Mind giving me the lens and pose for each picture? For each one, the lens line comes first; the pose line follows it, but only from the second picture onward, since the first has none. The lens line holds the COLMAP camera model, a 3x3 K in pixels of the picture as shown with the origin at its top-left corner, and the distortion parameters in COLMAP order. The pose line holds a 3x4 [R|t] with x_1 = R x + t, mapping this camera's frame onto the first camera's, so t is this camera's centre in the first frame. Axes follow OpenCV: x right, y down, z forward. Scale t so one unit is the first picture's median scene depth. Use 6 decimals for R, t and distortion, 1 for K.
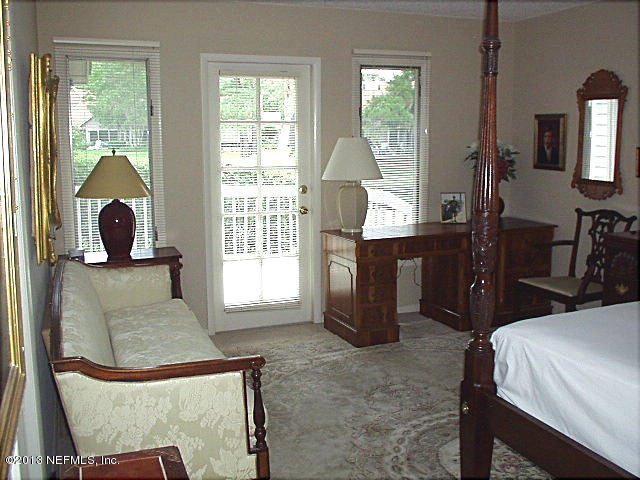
lens RADIAL K [[649.5, 0, 320.0], [0, 649.5, 240.0], [0, 0, 1]] dist [-0.076514, 0.005986]
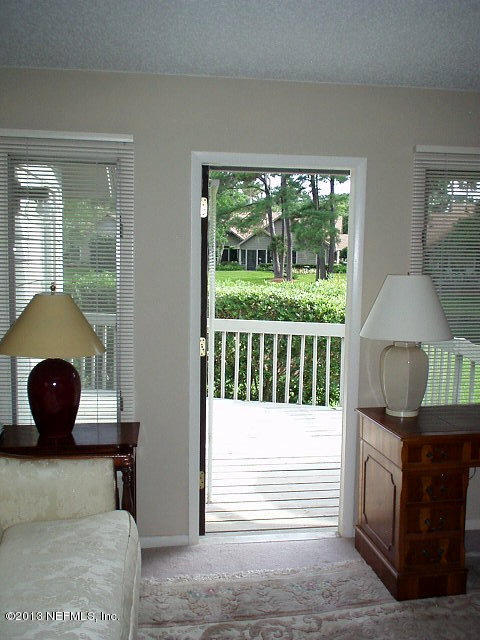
lens RADIAL K [[649.5, 0, 256.5], [0, 649.5, 320.7], [0, 0, 1]] dist [-0.076514, 0.005986]
pose [[0.974785, 0.041655, -0.219222, 0.048118], [-0.055014, 0.996959, -0.055189, -0.068237], [0.216256, 0.065858, 0.974113, 0.333172]]
